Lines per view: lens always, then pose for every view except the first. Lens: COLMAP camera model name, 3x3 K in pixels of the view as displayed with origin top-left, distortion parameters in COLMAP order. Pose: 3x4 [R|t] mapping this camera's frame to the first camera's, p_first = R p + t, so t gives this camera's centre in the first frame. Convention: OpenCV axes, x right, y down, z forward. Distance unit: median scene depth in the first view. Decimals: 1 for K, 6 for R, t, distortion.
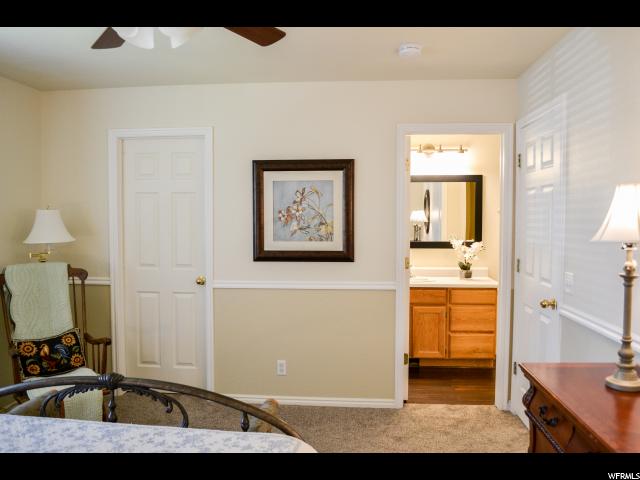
lens RADIAL K [[499.2, 0, 320.0], [0, 499.2, 240.0], [0, 0, 1]] dist [-0.075350, -0.005219]
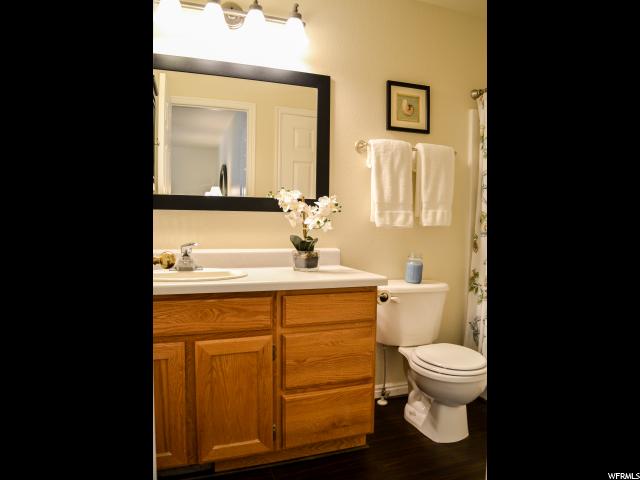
lens RADIAL K [[499.2, 0, 320.0], [0, 499.2, 240.0], [0, 0, 1]] dist [-0.075350, -0.005219]
pose [[0.919599, -0.012668, 0.392654, 0.121021], [0.008936, 0.999896, 0.011331, 0.046550], [-0.392756, -0.006912, 0.919617, 0.579513]]
